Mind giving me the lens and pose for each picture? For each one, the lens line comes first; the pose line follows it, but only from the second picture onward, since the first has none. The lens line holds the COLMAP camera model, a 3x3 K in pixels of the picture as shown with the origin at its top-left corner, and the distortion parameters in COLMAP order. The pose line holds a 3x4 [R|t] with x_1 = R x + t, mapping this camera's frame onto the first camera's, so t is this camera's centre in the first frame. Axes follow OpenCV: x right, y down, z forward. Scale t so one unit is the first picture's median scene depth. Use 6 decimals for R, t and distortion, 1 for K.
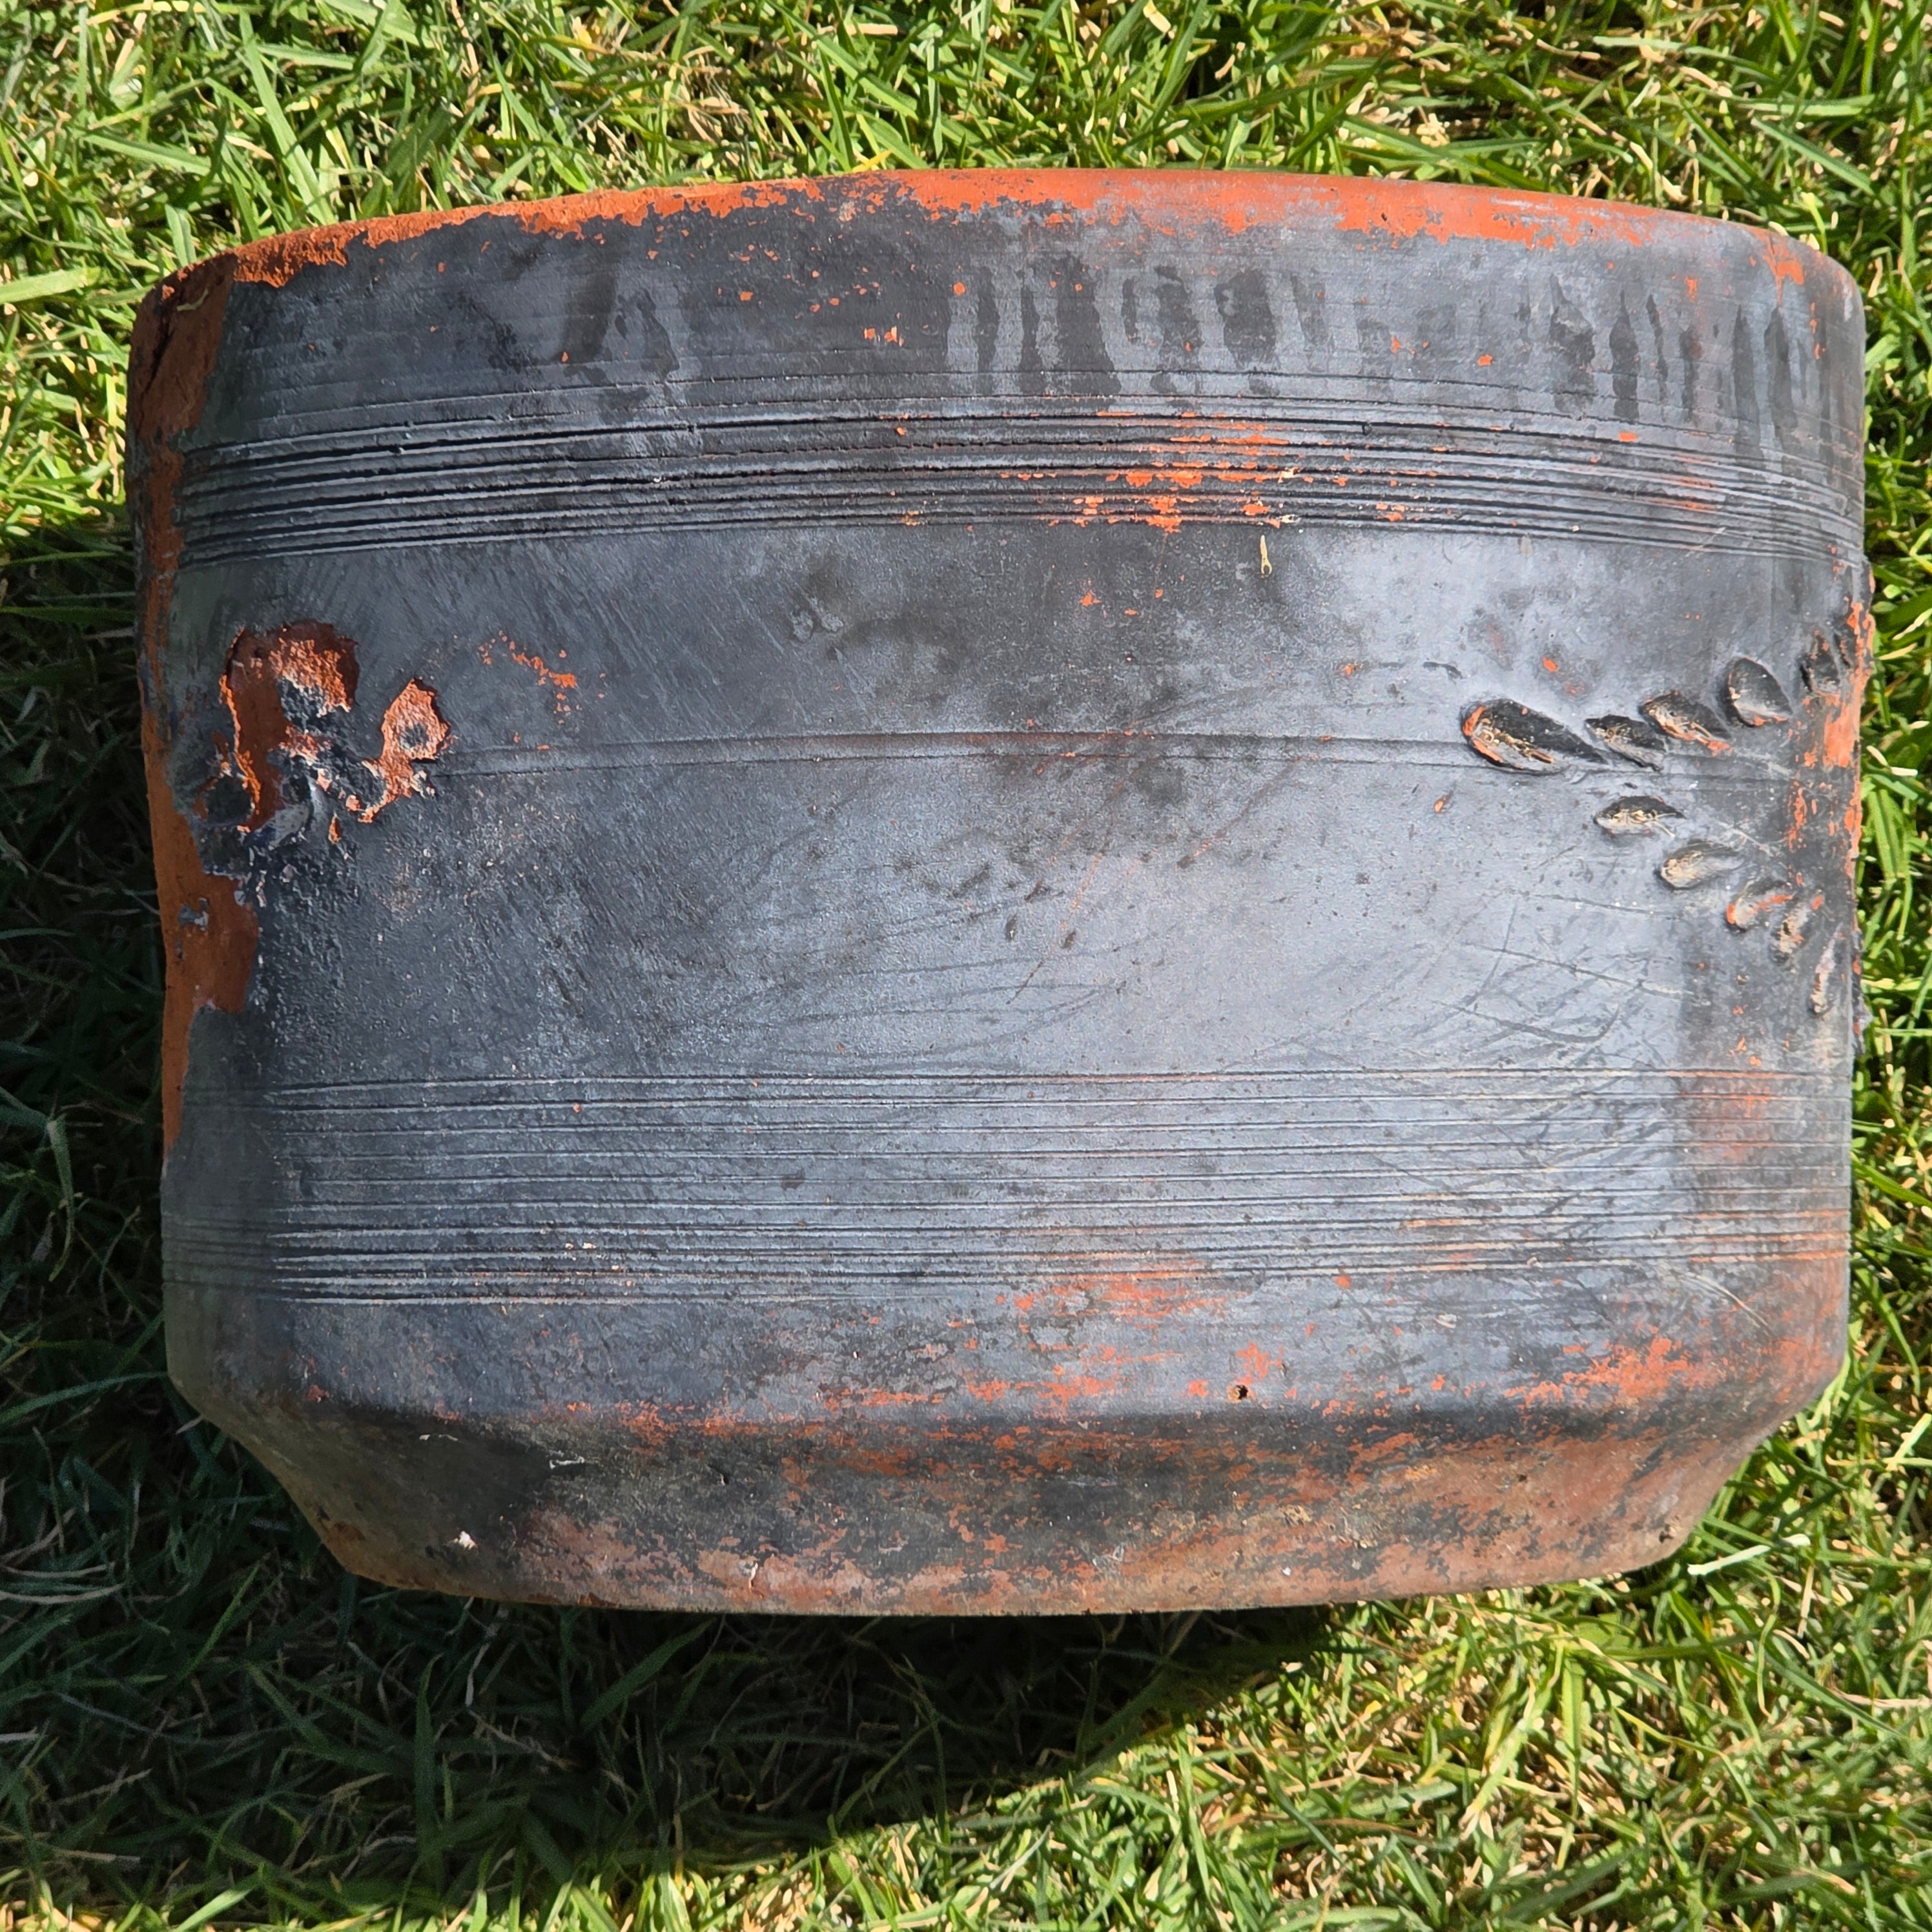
lens RADIAL K [[5957.3, 0, 966.0], [0, 5957.3, 966.0], [0, 0, 1]] dist [-1.677174, 37.953288]
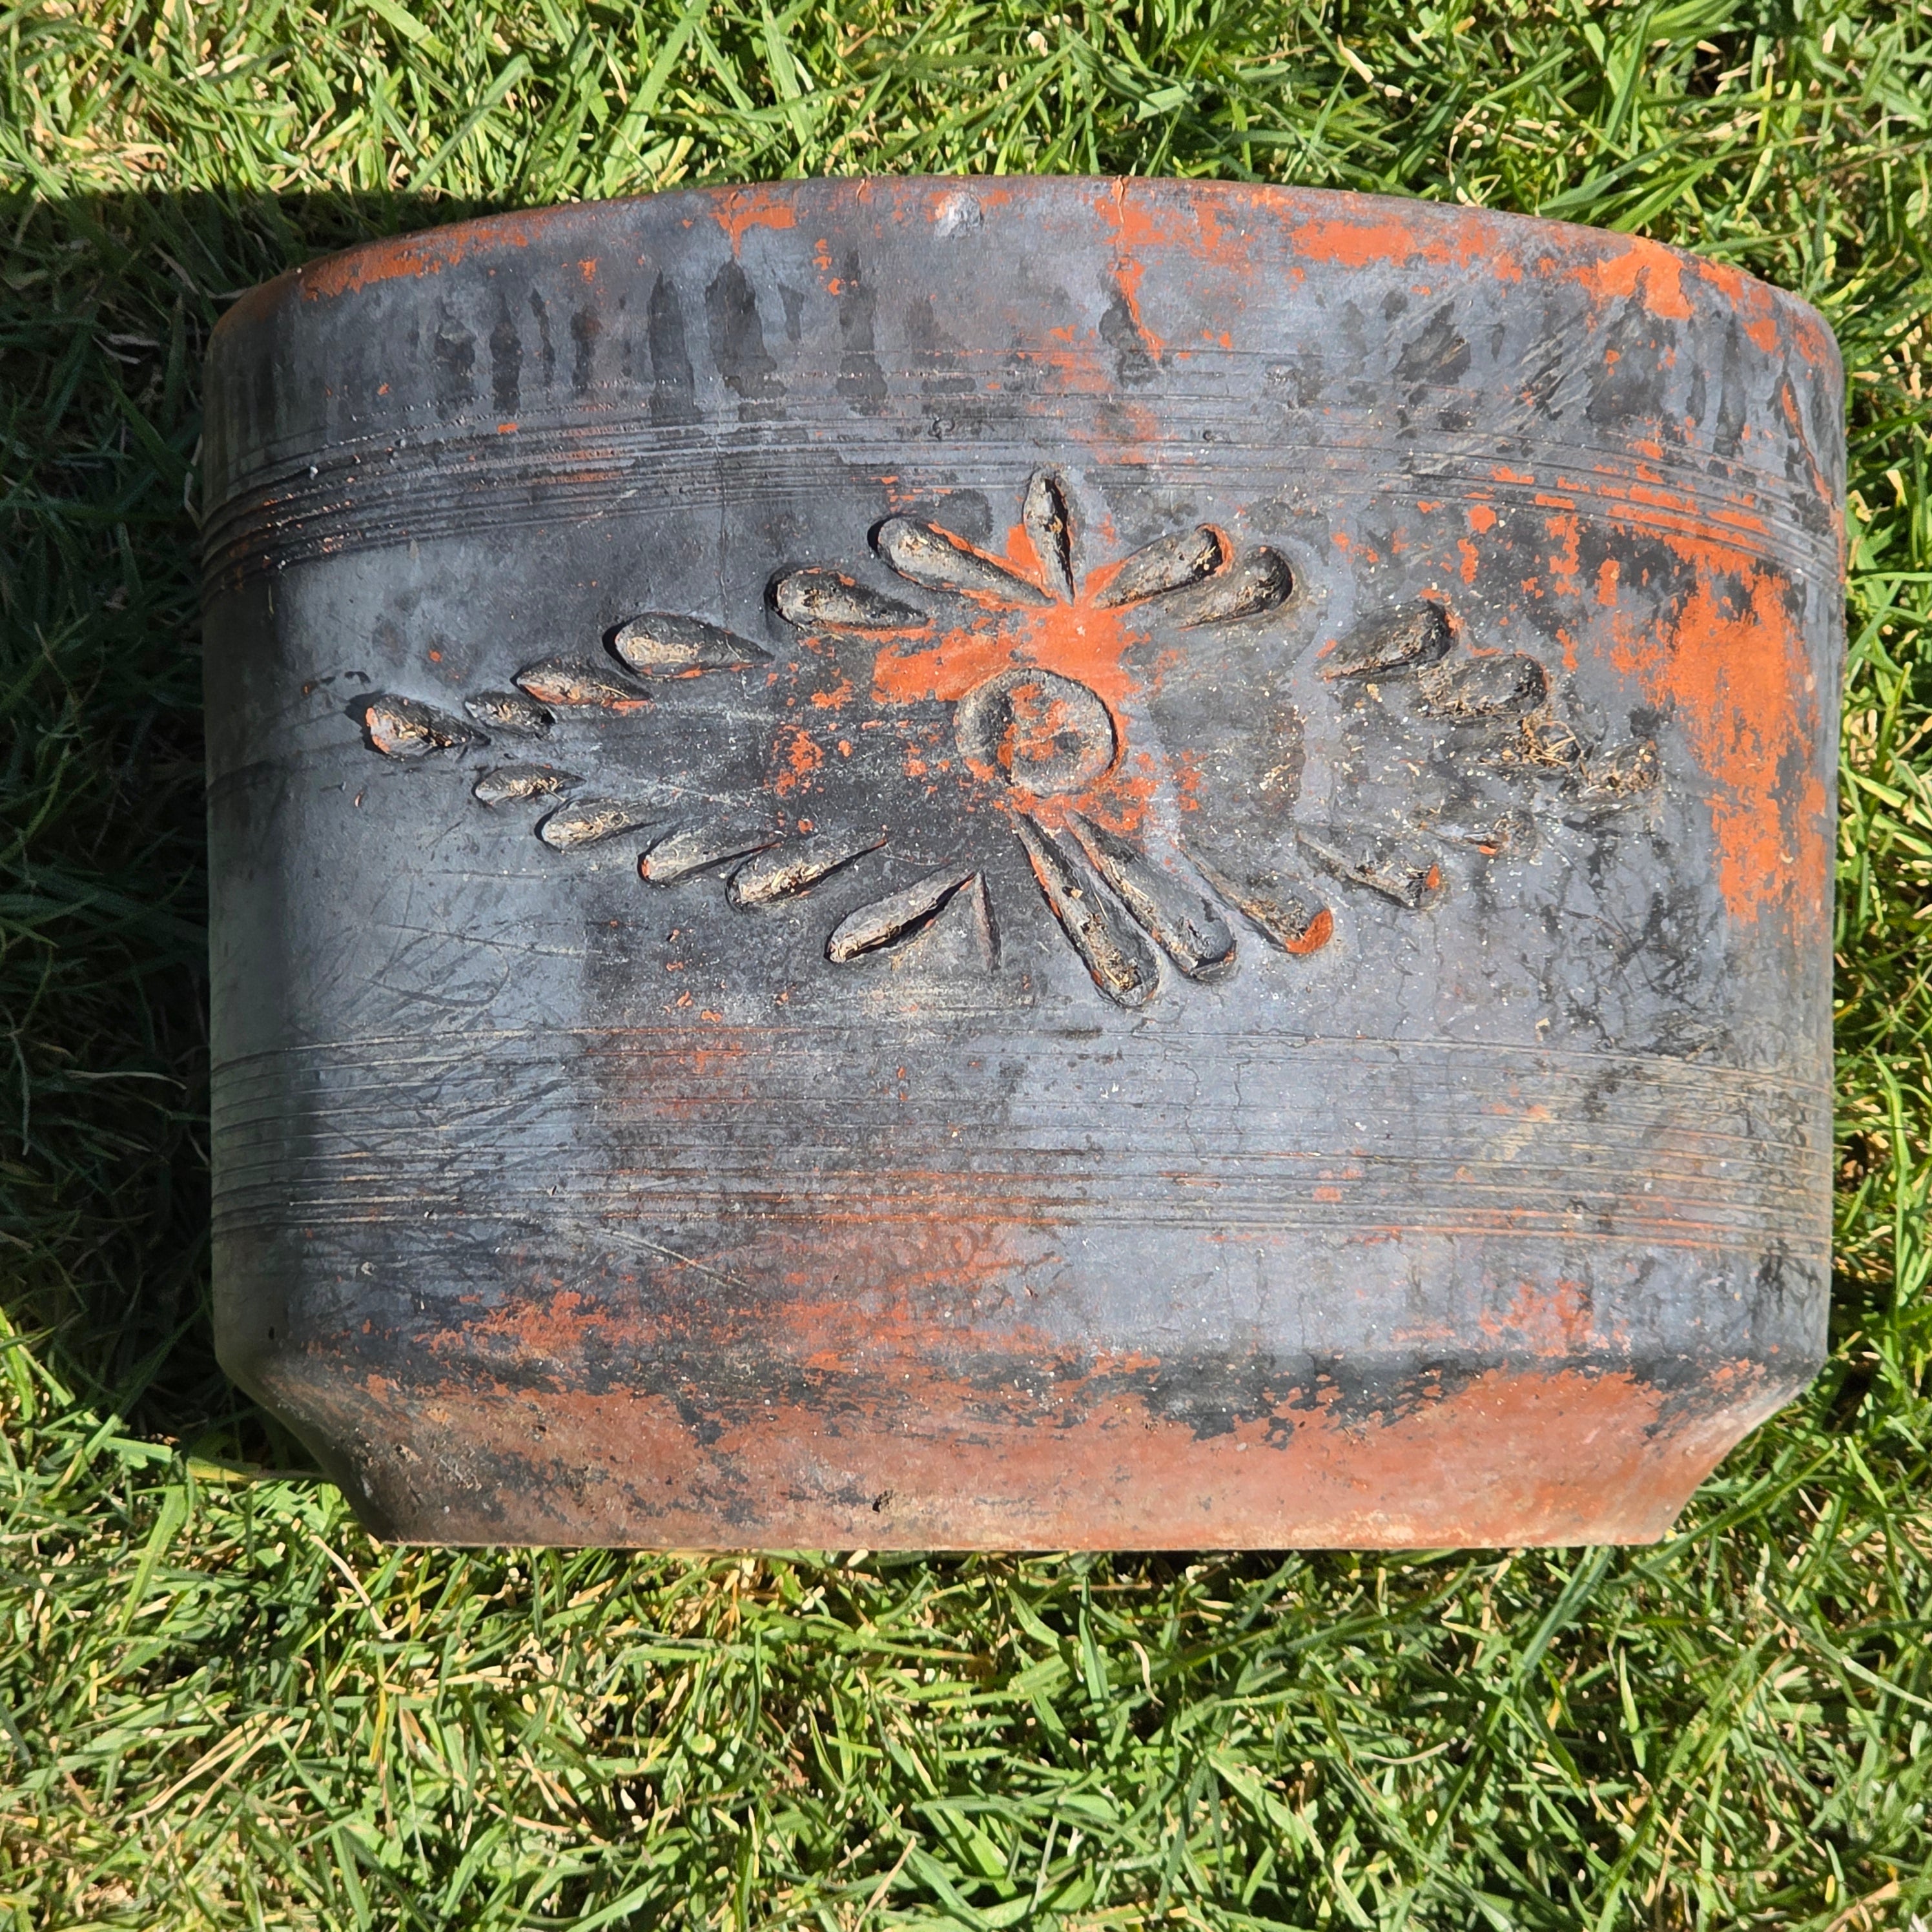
lens RADIAL K [[5870.5, 0, 935.1], [0, 5870.5, 899.4], [0, 0, 1]] dist [-1.635321, 39.403008]
pose [[0.260000, -0.090052, -0.961400, 1.128579], [0.012597, 0.995873, -0.089875, 0.088477], [0.965526, 0.011256, 0.260061, 0.809319]]
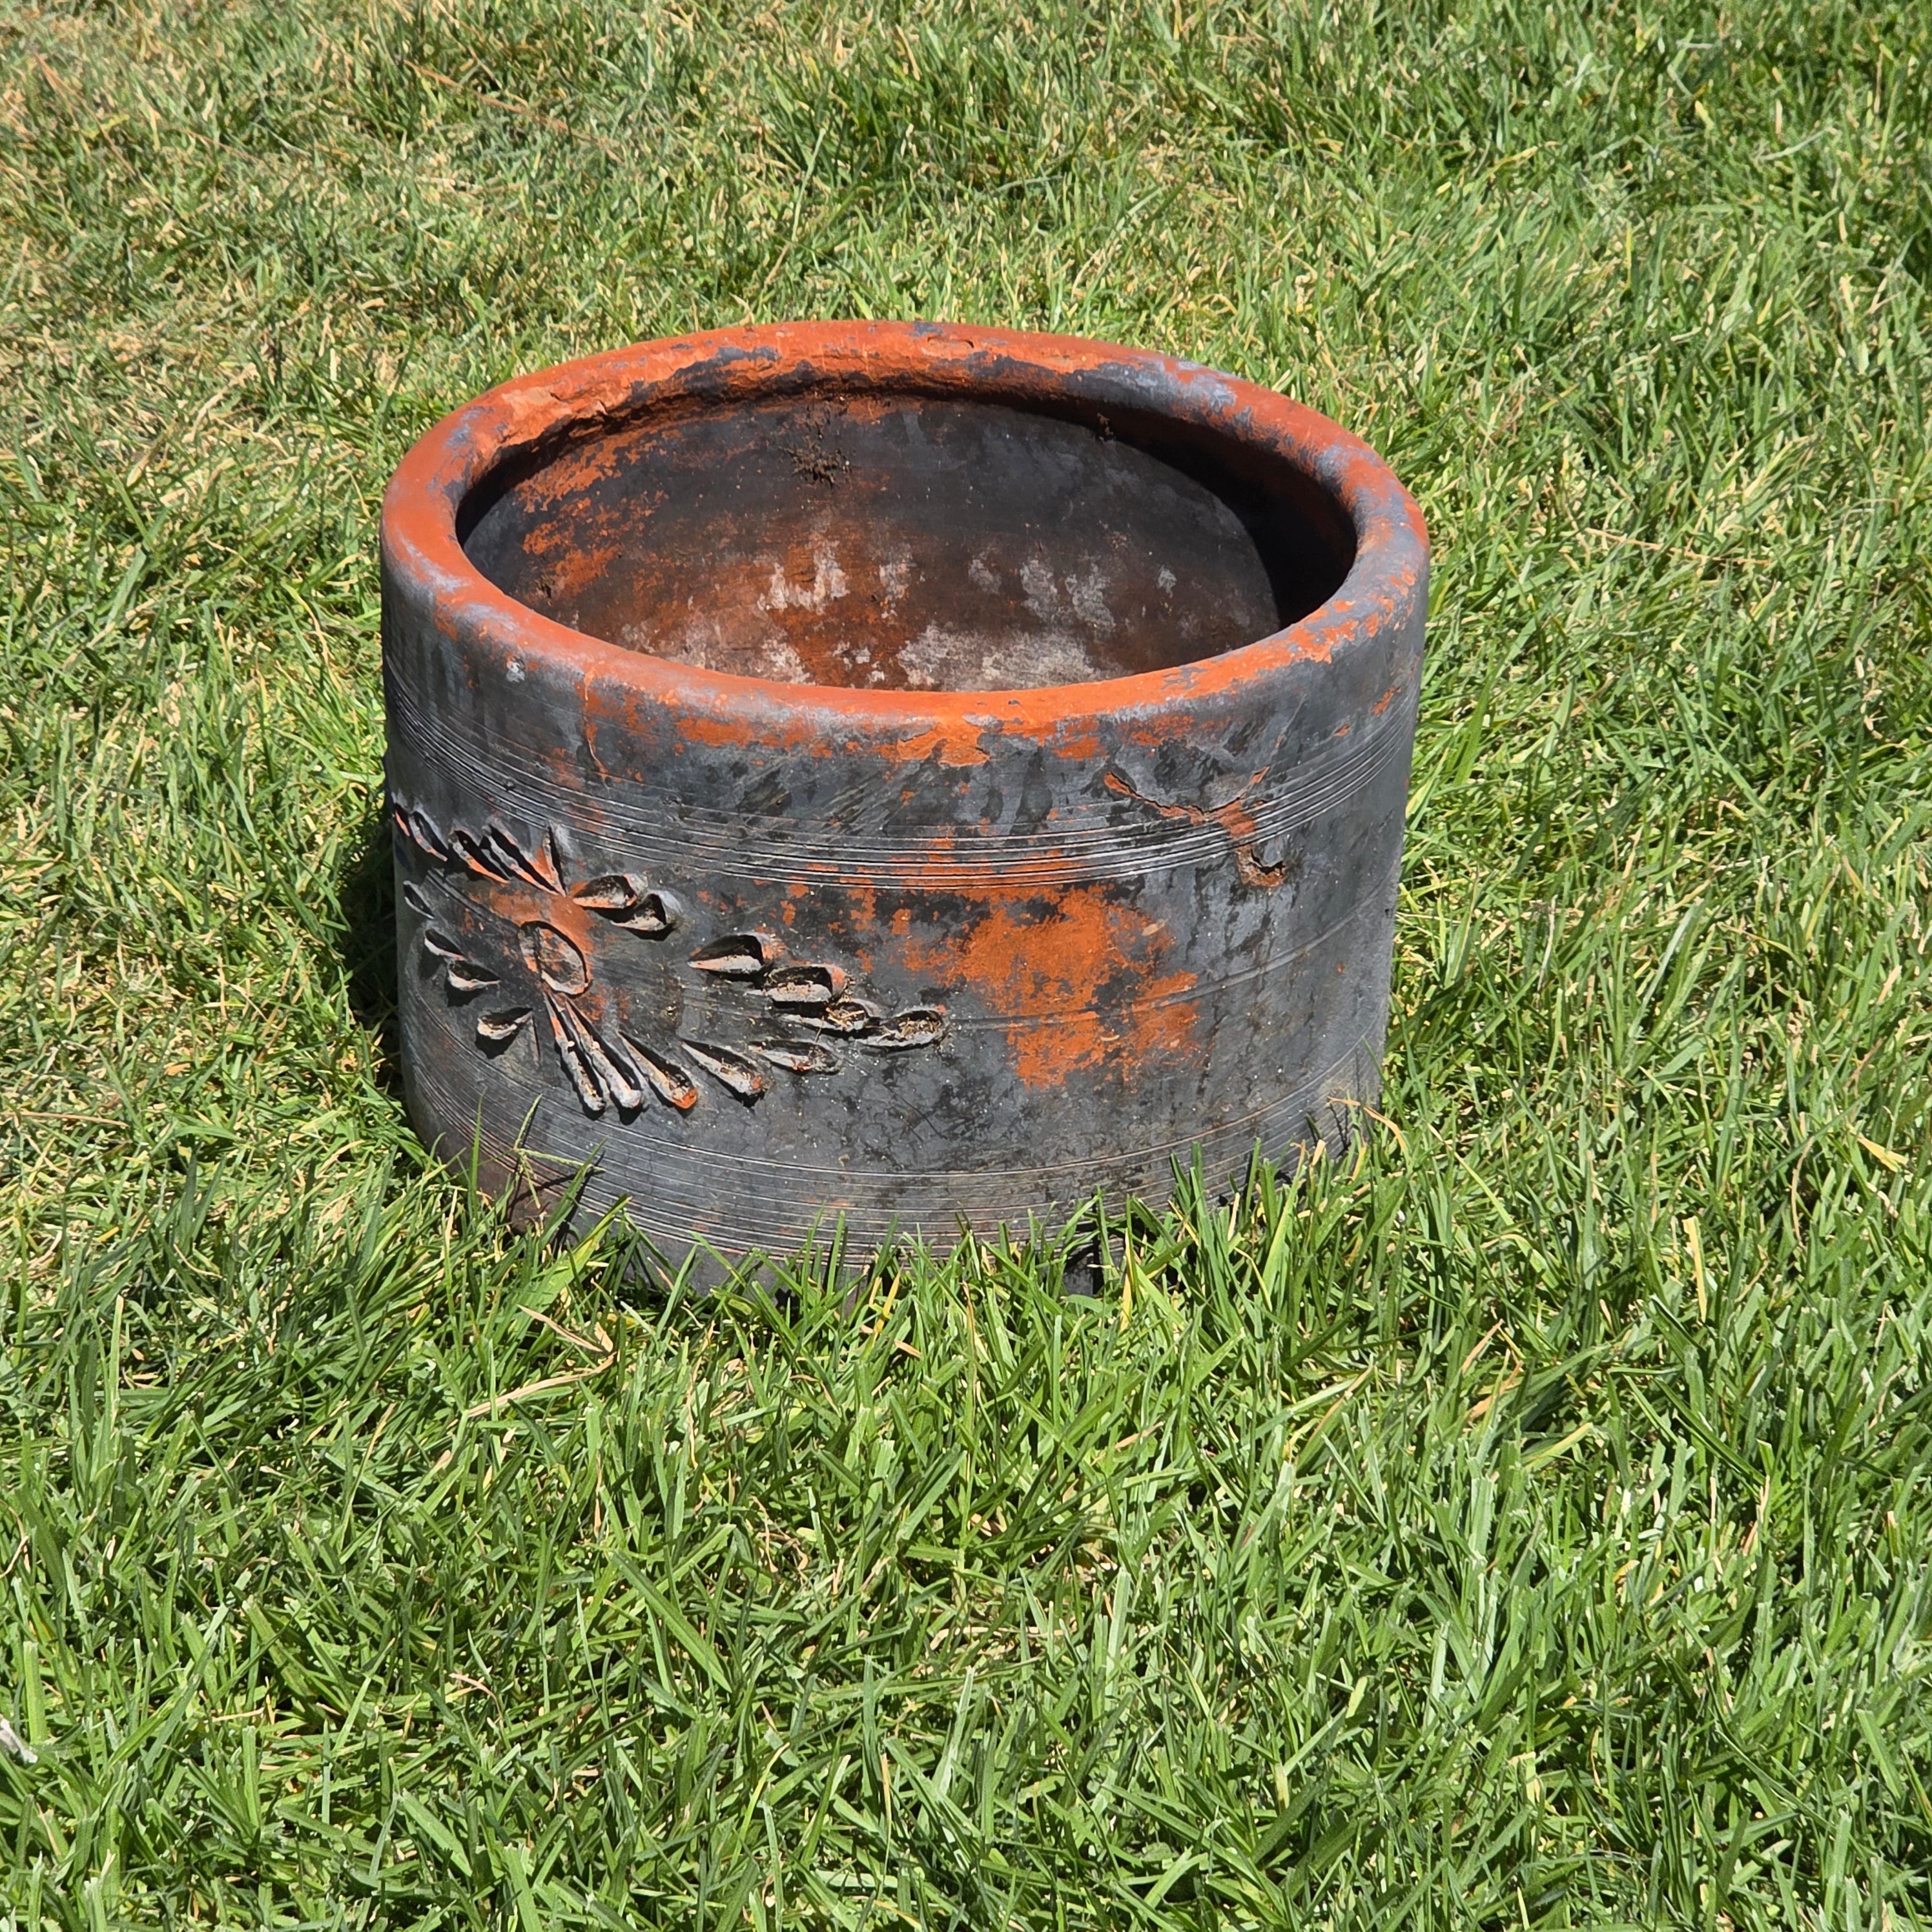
lens RADIAL K [[5957.3, 0, 966.0], [0, 5957.3, 966.0], [0, 0, 1]] dist [-1.677174, 37.953288]
pose [[-0.408475, 0.413415, -0.813779, 1.571427], [-0.009482, 0.889579, 0.456683, -0.846455], [0.912720, 0.194260, -0.359450, 1.846451]]
